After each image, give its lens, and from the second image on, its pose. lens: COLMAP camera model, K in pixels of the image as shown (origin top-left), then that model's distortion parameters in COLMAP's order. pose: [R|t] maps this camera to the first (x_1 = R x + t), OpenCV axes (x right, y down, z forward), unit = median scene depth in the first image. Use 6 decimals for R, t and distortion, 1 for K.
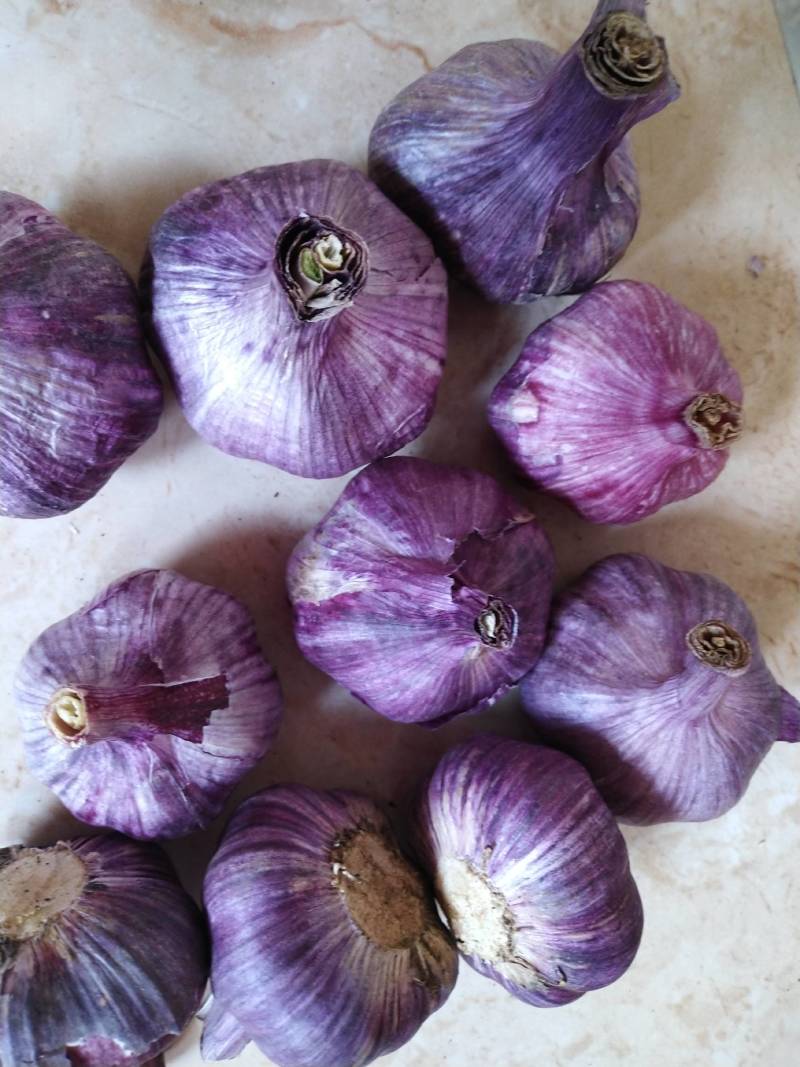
lens RADIAL K [[801.3, 0, 403.2], [0, 801.3, 537.5], [0, 0, 1]] dist [0.113916, -0.195969]
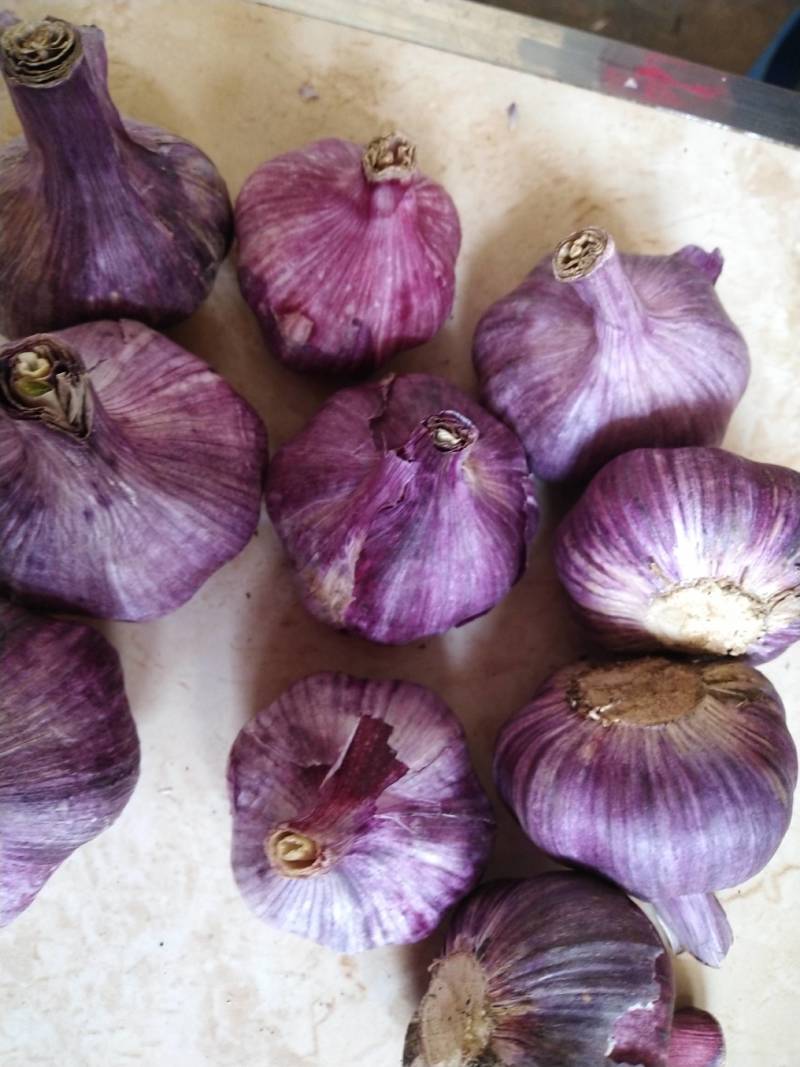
lens RADIAL K [[811.3, 0, 399.0], [0, 811.3, 537.2], [0, 0, 1]] dist [0.116983, -0.209900]
pose [[0.511518, -0.856700, 0.066436, -0.085115], [0.858792, 0.507118, -0.072852, 0.175225], [0.028722, 0.094320, 0.995127, 0.012022]]
